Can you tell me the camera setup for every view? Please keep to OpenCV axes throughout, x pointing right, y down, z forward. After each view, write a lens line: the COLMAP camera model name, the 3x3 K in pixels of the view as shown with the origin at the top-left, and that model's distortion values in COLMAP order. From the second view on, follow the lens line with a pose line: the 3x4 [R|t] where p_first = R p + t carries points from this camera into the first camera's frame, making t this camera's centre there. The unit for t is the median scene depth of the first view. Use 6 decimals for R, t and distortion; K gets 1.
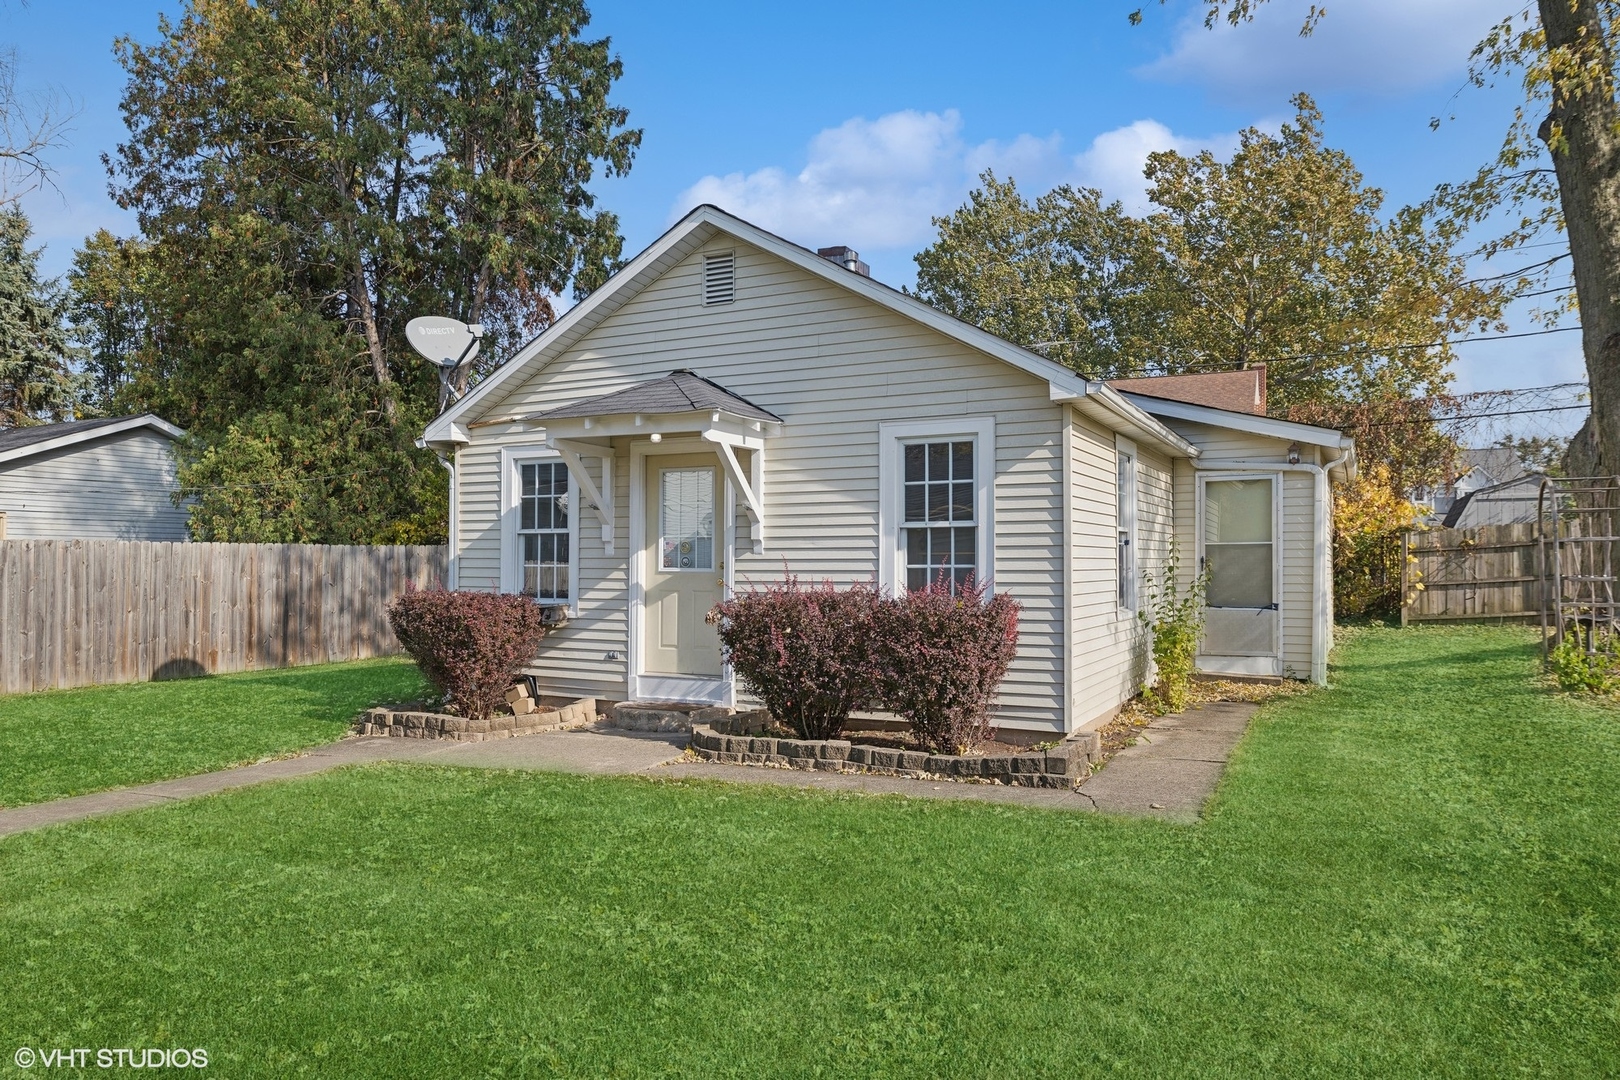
lens RADIAL K [[1105.7, 0, 804.8], [0, 1105.7, 544.9], [0, 0, 1]] dist [-0.038980, -0.009339]
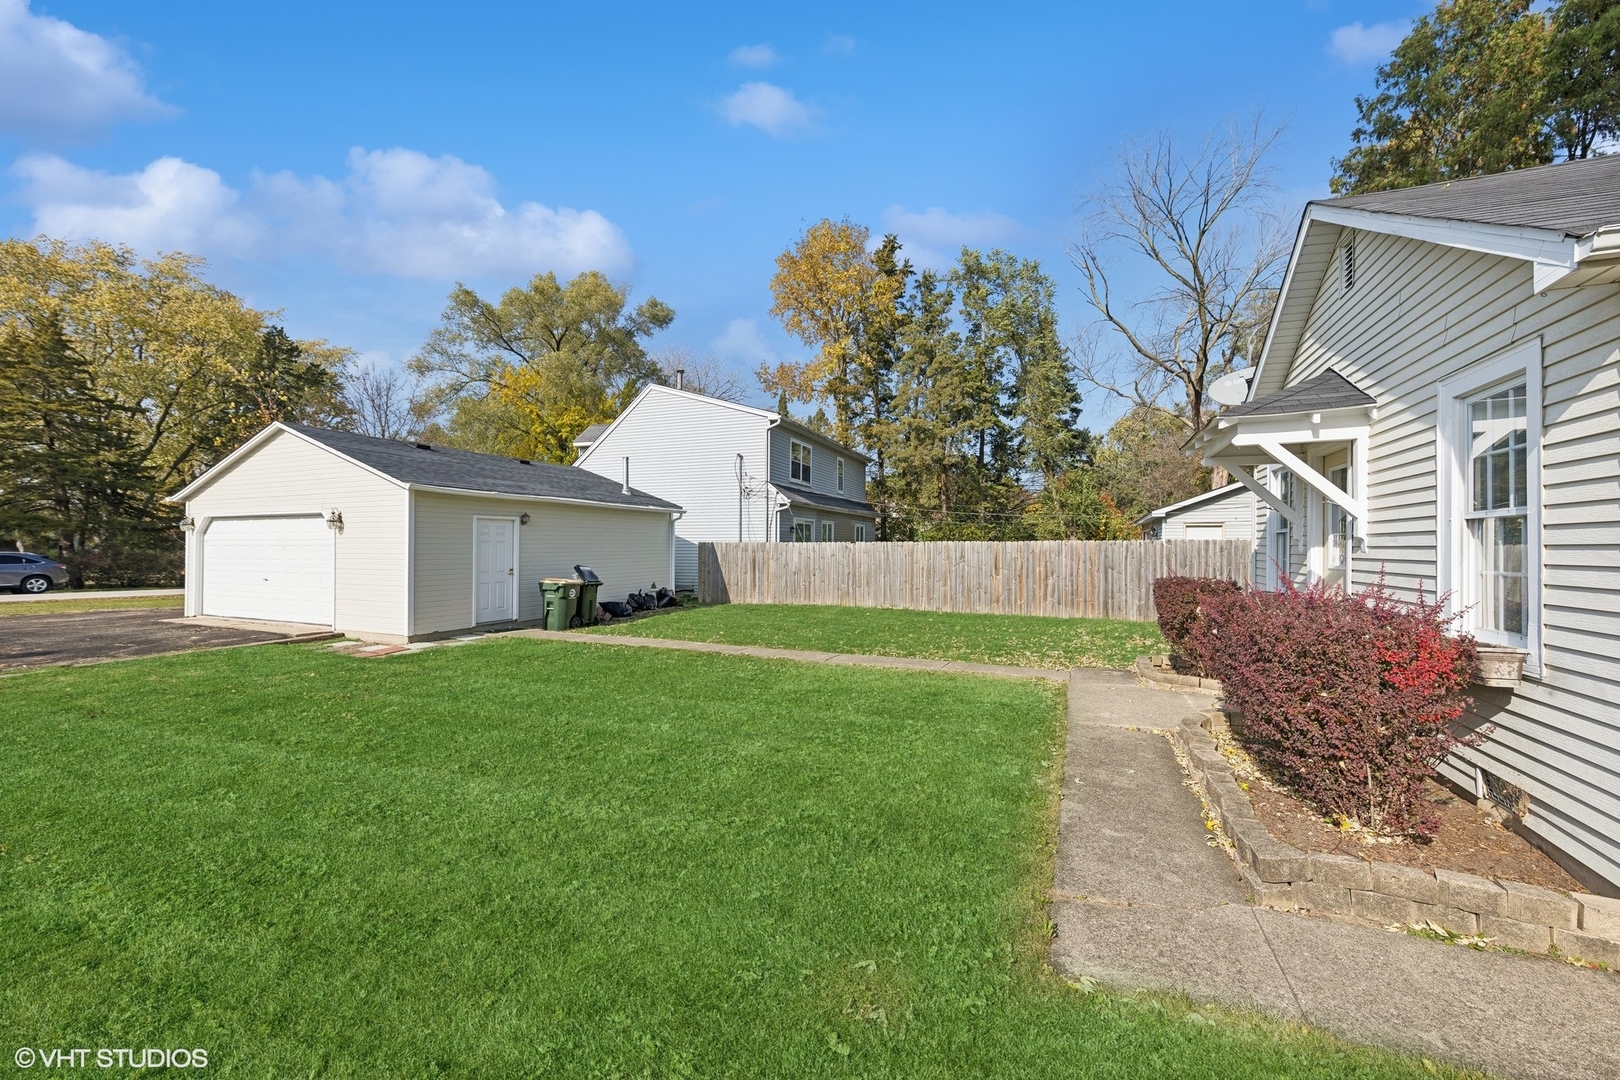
lens RADIAL K [[627.4, 0, 810.8], [0, 627.4, 541.9], [0, 0, 1]] dist [0.000032, -0.000004]
pose [[0.038633, -0.006204, -0.999234, 0.411563], [0.012657, 0.999904, -0.005718, -0.003161], [0.999173, -0.012427, 0.038708, 0.467415]]
